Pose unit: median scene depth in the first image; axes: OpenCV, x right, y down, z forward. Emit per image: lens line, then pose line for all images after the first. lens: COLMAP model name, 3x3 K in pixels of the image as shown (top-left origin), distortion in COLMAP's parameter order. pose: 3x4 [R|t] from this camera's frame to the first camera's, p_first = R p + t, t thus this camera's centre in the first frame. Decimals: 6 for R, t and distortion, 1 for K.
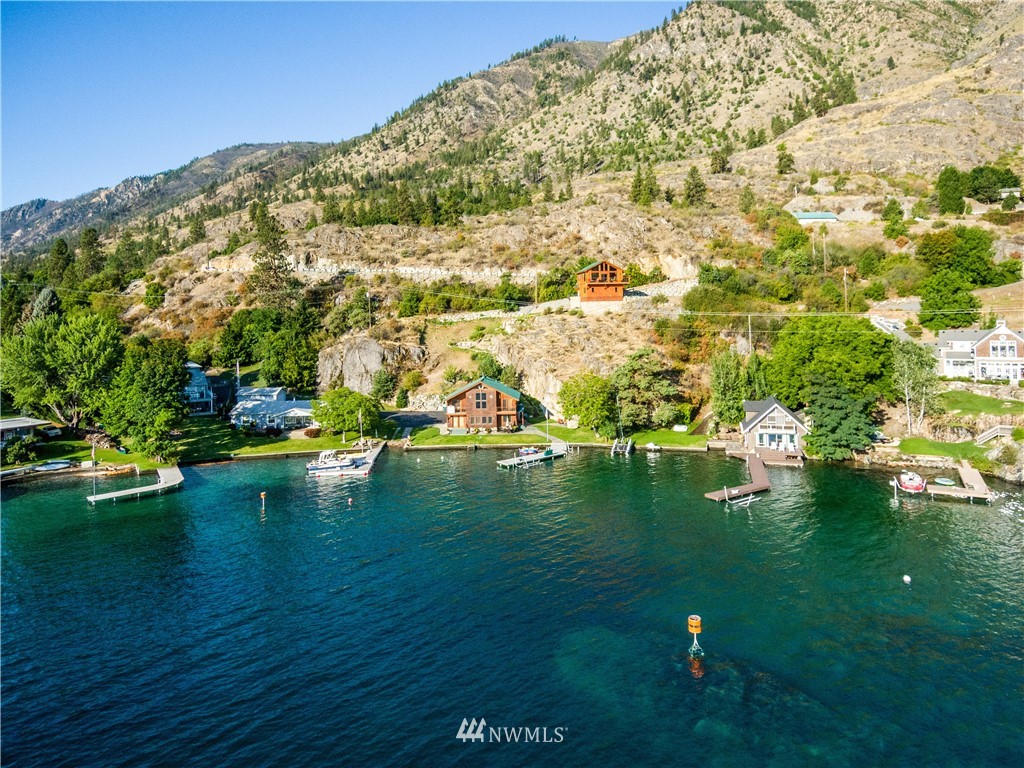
lens RADIAL K [[742.8, 0, 511.0], [0, 742.8, 285.1], [0, 0, 1]] dist [0.039597, -0.075723]
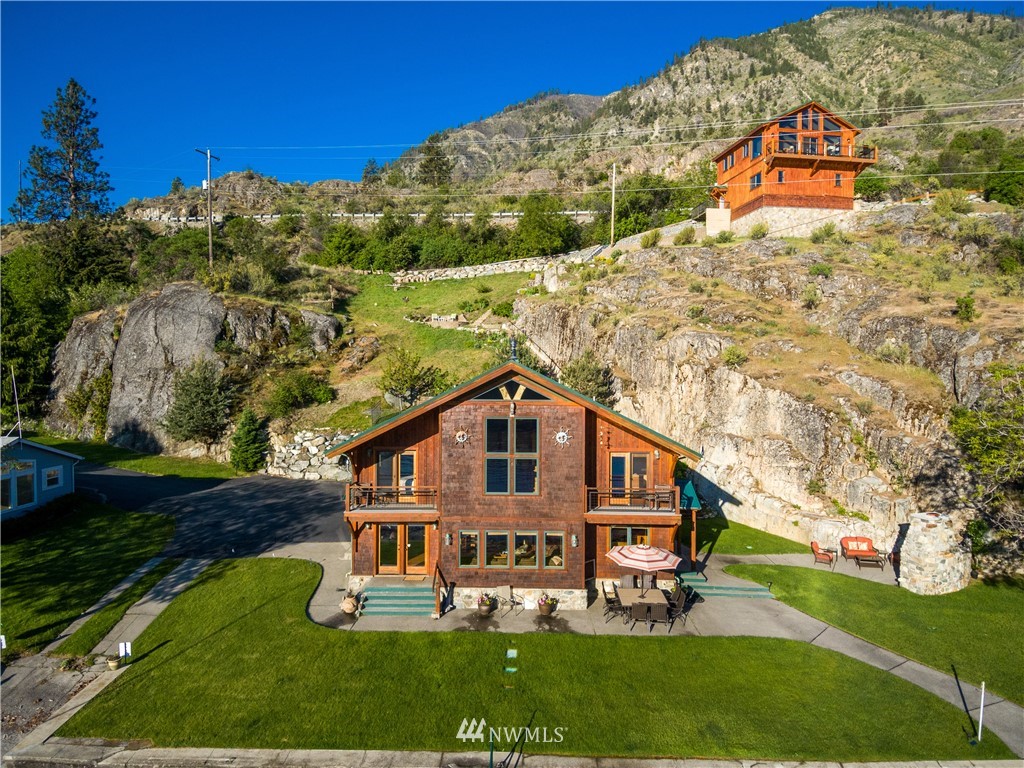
lens RADIAL K [[705.5, 0, 483.5], [0, 705.5, 383.3], [0, 0, 1]] dist [0.025835, -0.060656]
pose [[0.999585, 0.023813, -0.016230, -0.005733], [-0.022931, 0.998357, 0.052513, 0.015871], [0.017454, -0.052119, 0.998488, 0.101834]]
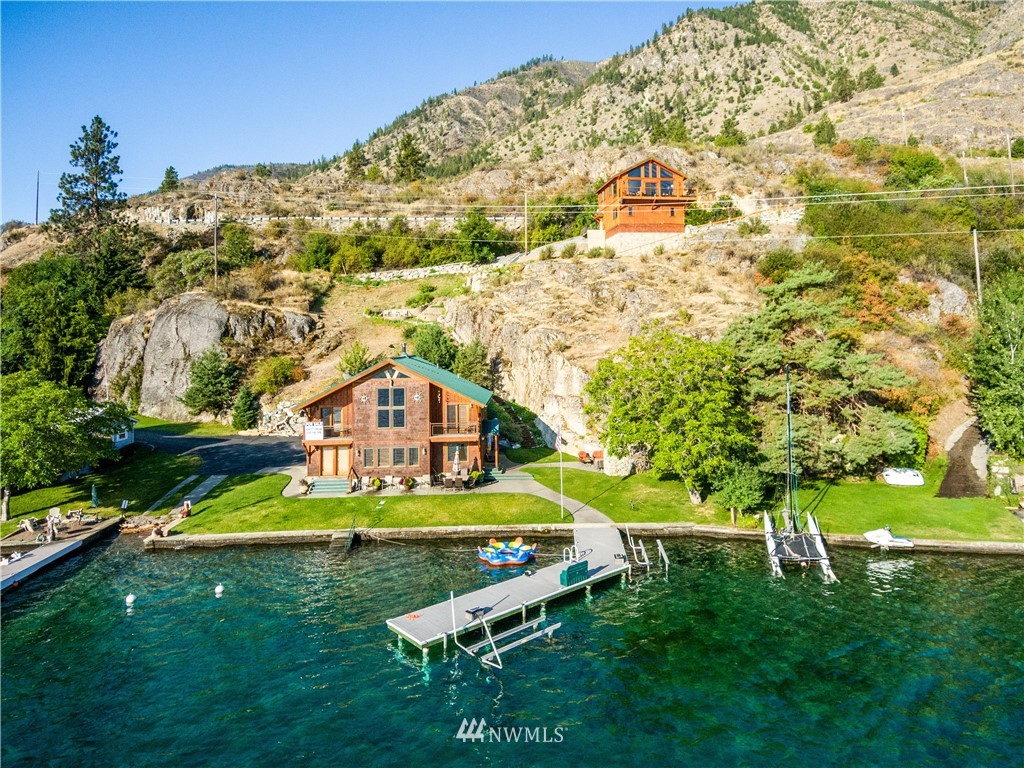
lens RADIAL K [[741.6, 0, 523.2], [0, 741.6, 273.2], [0, 0, 1]] dist [0.045924, -0.100743]
pose [[0.999382, 0.005316, 0.034756, 0.002088], [-0.003471, 0.998592, -0.052927, 0.013189], [-0.034988, 0.052774, 0.997993, 0.075302]]
